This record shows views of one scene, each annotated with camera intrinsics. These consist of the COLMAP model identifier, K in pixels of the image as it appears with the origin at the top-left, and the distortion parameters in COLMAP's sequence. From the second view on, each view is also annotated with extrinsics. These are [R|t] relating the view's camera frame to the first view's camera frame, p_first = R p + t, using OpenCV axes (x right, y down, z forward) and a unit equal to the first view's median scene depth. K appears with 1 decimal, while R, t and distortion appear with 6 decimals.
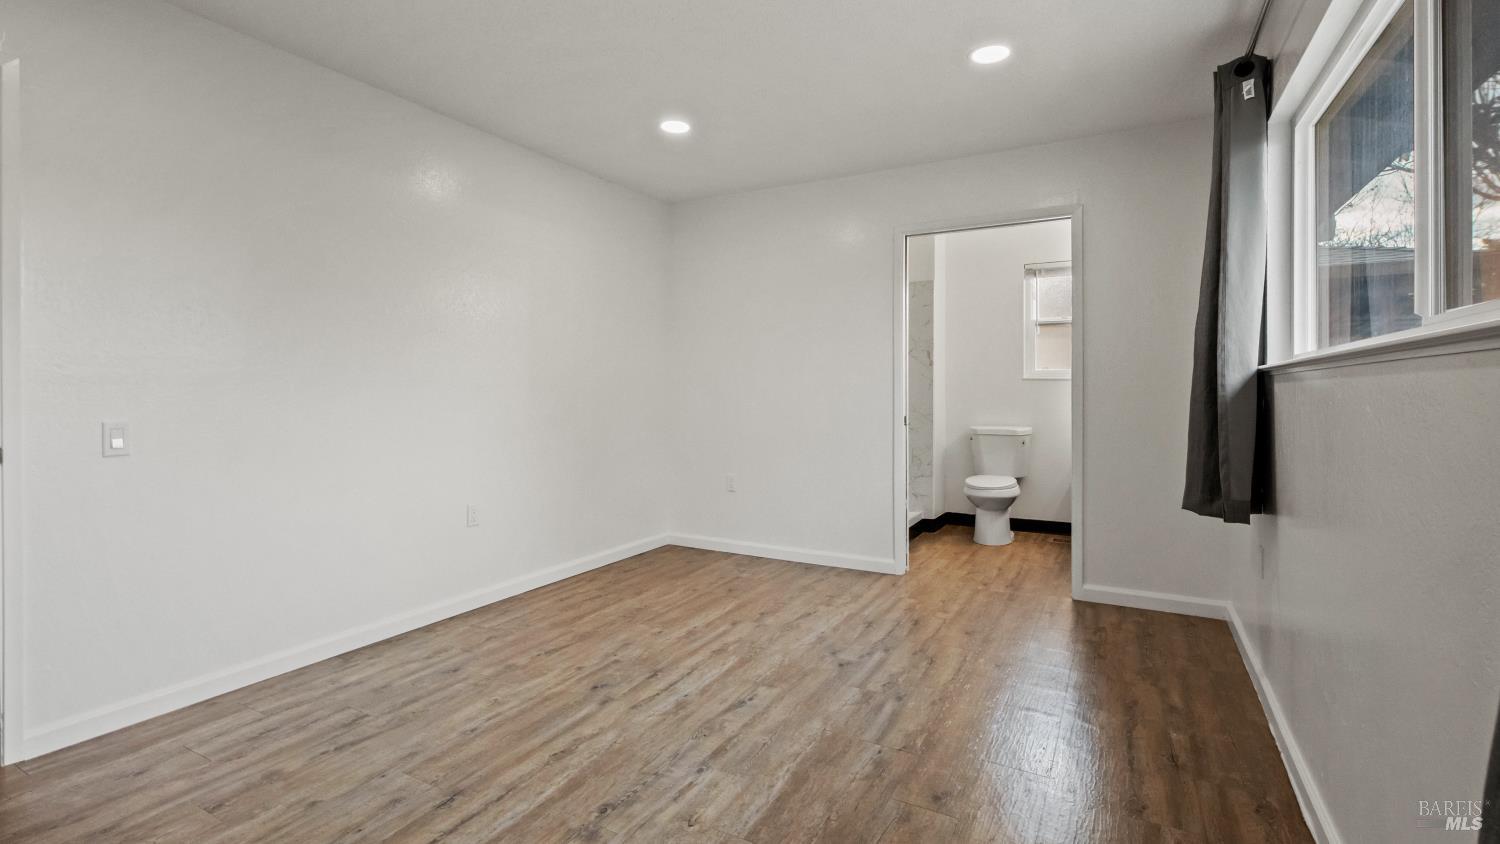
lens RADIAL K [[684.0, 0, 742.9], [0, 684.0, 389.8], [0, 0, 1]] dist [0.003935, -0.000994]
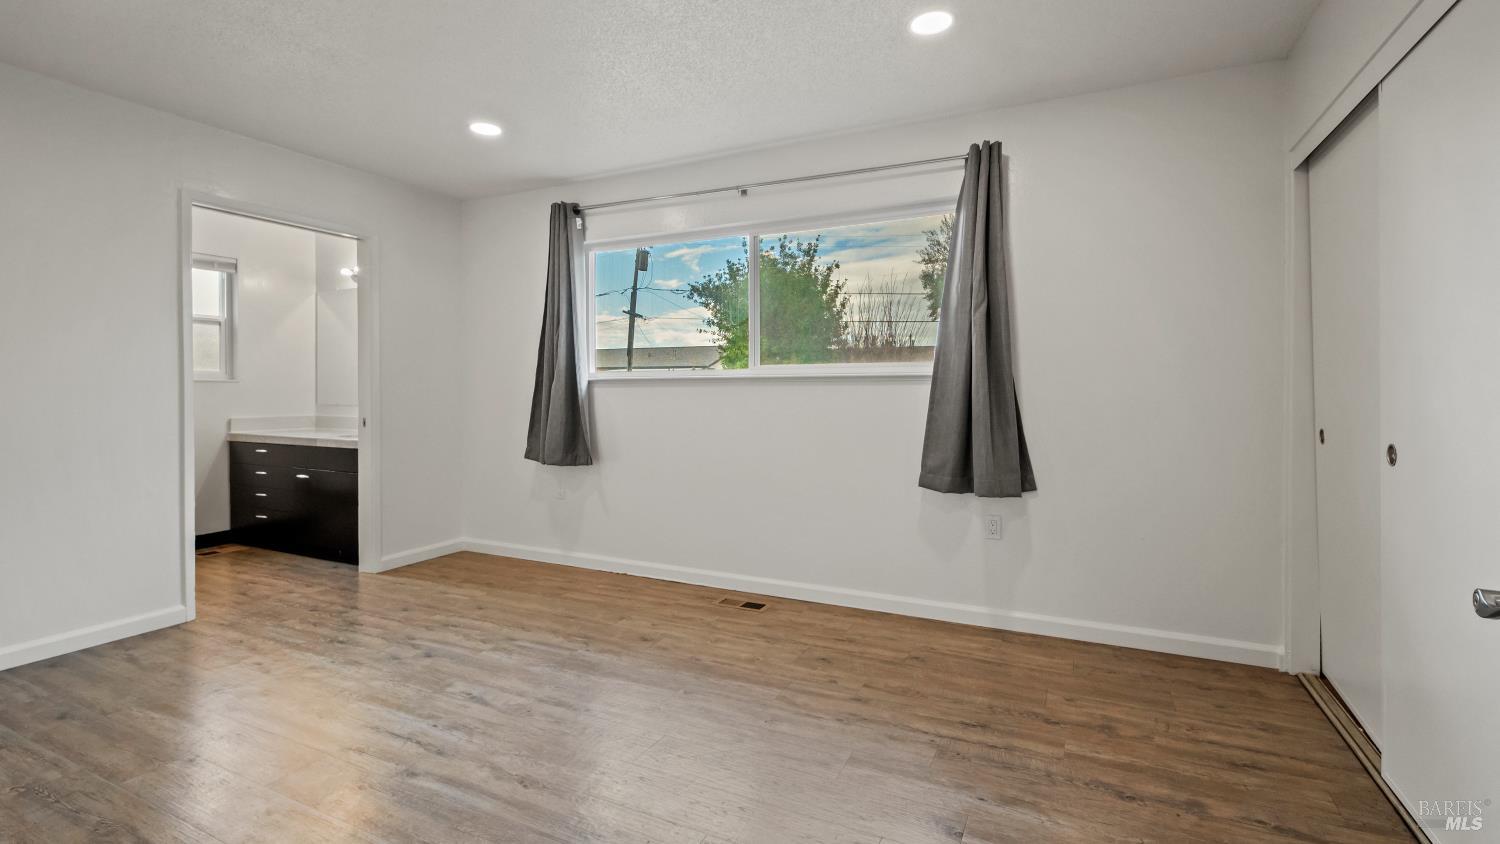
lens RADIAL K [[673.3, 0, 765.9], [0, 673.3, 403.1], [0, 0, 1]] dist [0.002109, -0.000444]
pose [[-0.075202, -0.017605, 0.997013, -1.080526], [-0.000437, 0.999845, 0.017622, -0.001079], [-0.997168, 0.000890, -0.075198, 0.670979]]
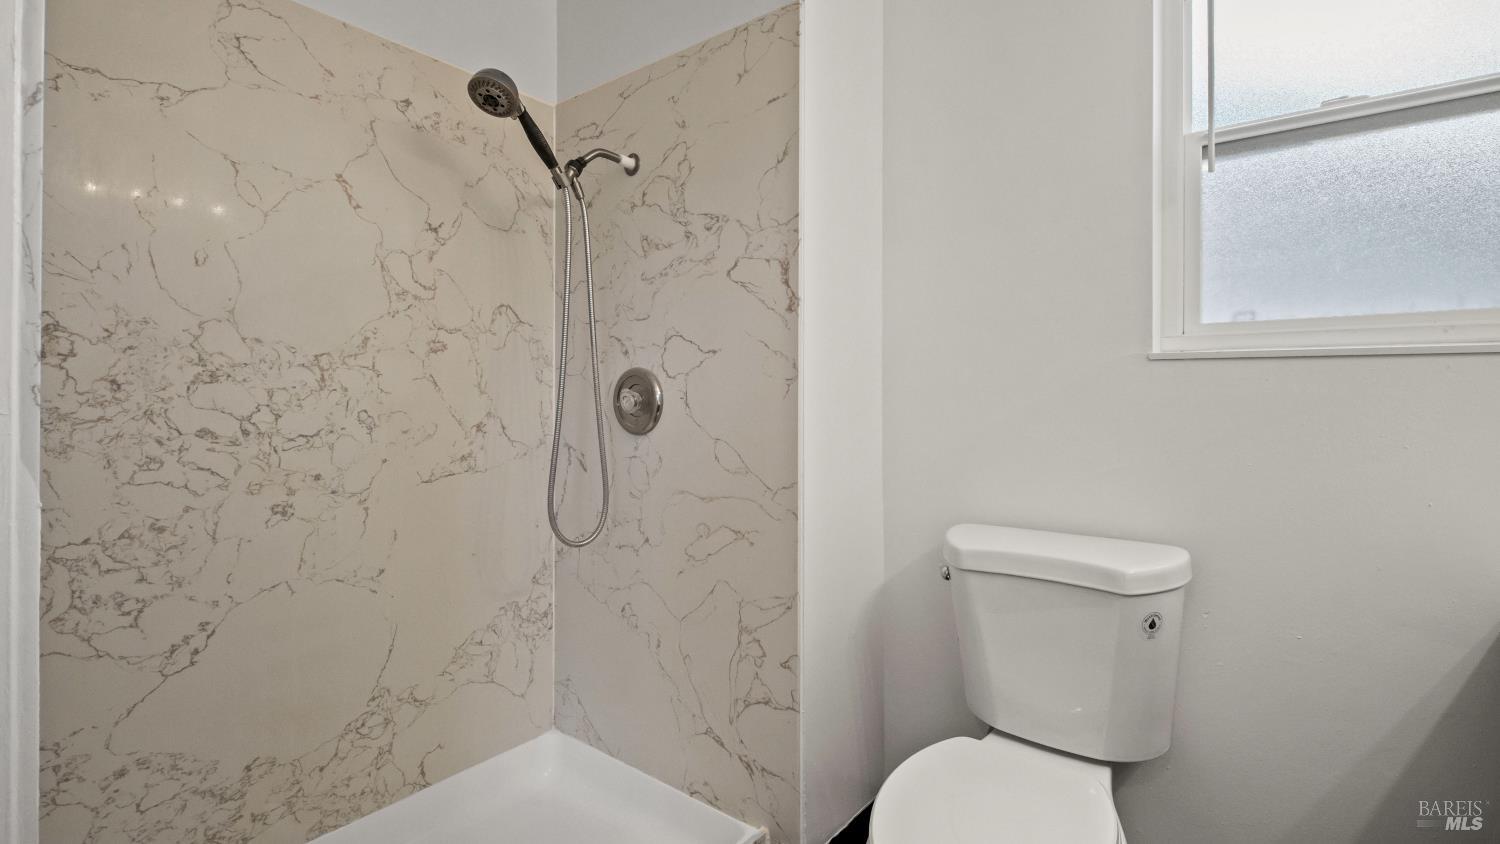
lens RADIAL K [[673.8, 0, 746.2], [0, 673.8, 395.1], [0, 0, 1]] dist [0.001959, -0.001376]
pose [[0.988194, -0.000567, -0.153204, 0.680493], [0.000857, 0.999998, 0.001828, -0.004079], [0.153203, -0.001938, 0.988193, 1.659077]]
